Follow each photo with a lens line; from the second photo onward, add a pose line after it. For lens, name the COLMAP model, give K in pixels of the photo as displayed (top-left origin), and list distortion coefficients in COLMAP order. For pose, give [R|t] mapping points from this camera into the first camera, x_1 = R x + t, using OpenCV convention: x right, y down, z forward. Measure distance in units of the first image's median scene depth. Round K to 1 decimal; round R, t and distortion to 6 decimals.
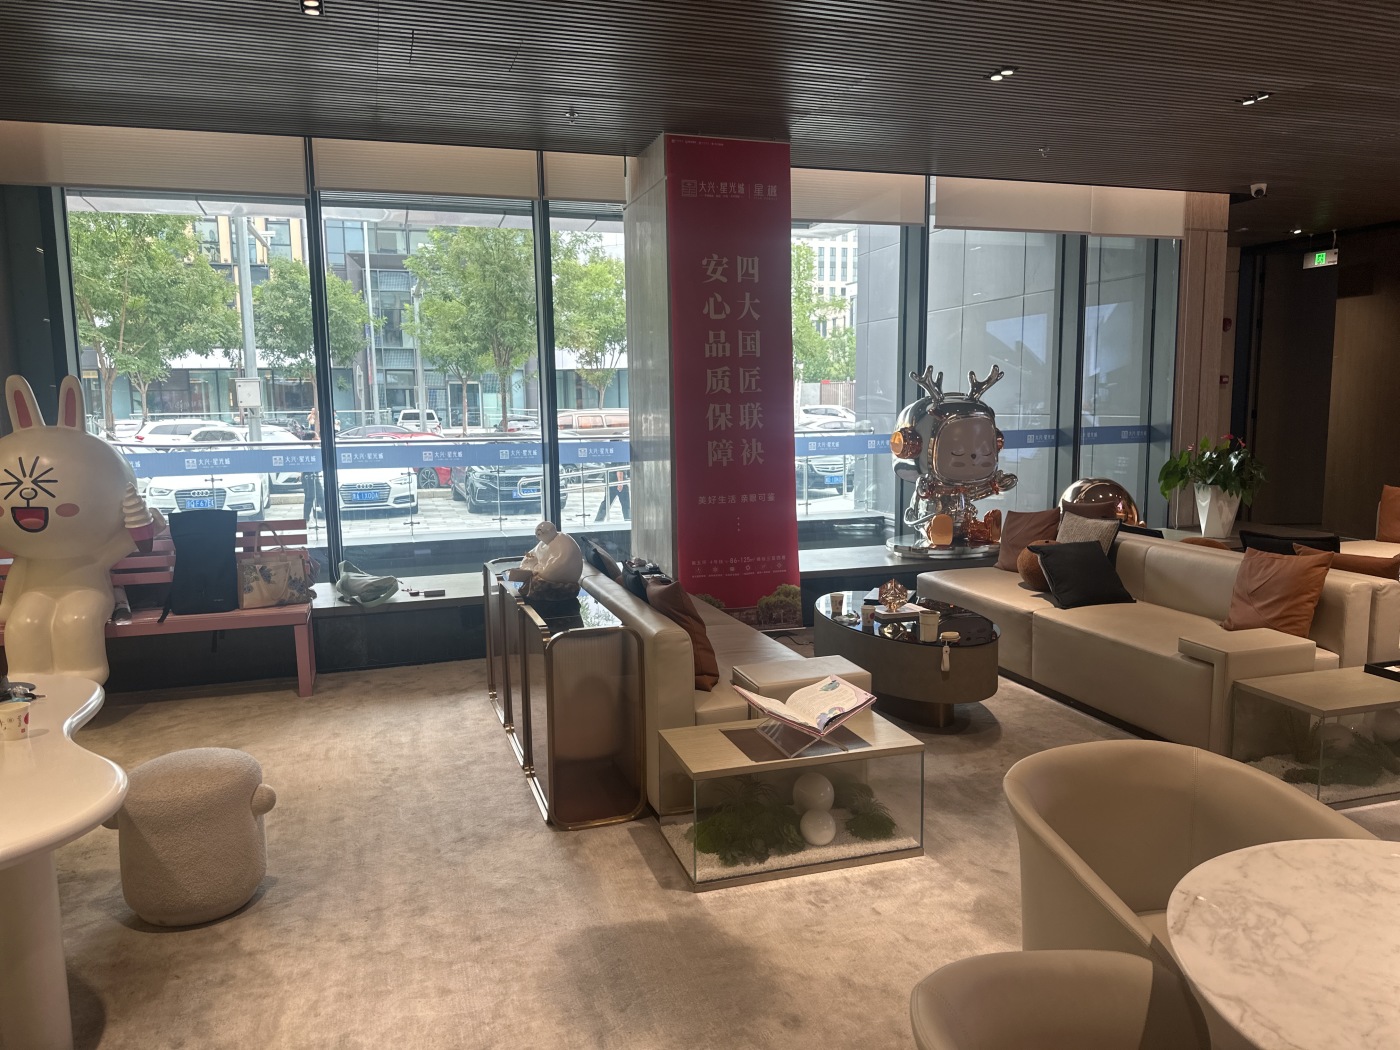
lens RADIAL K [[975.6, 0, 695.5], [0, 975.6, 526.0], [0, 0, 1]] dist [0.064852, -0.087396]
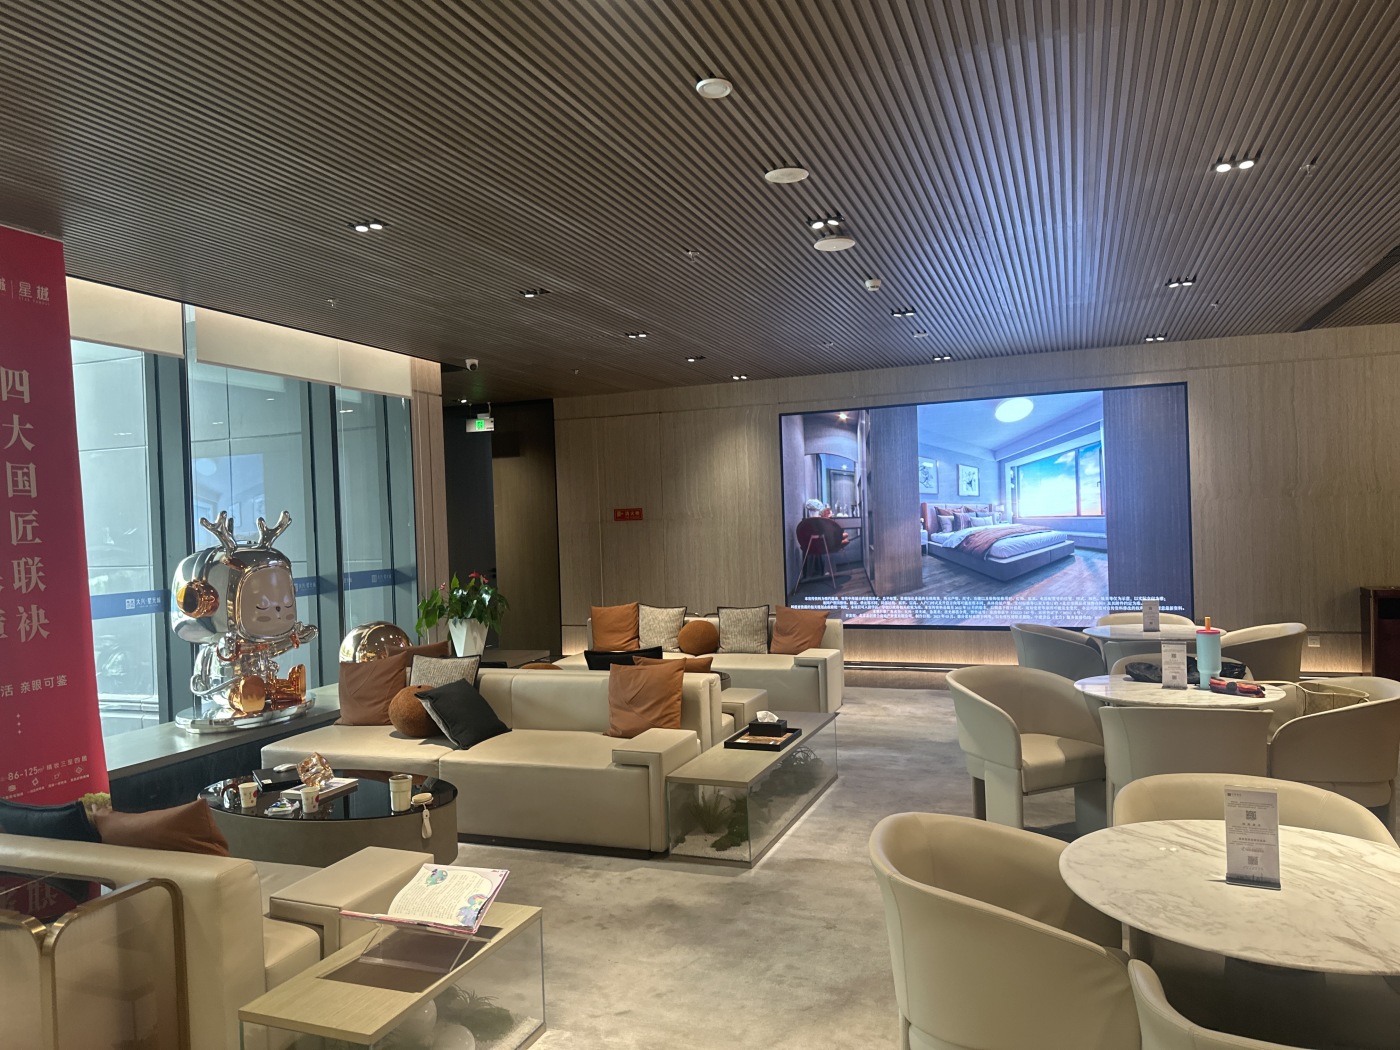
lens RADIAL K [[975.6, 0, 699.0], [0, 975.6, 535.7], [0, 0, 1]] dist [0.064852, -0.087396]
pose [[0.620655, -0.015996, 0.783920, -0.254470], [0.123863, 0.989238, -0.077881, -0.023947], [-0.774238, 0.145436, 0.615957, 0.155221]]
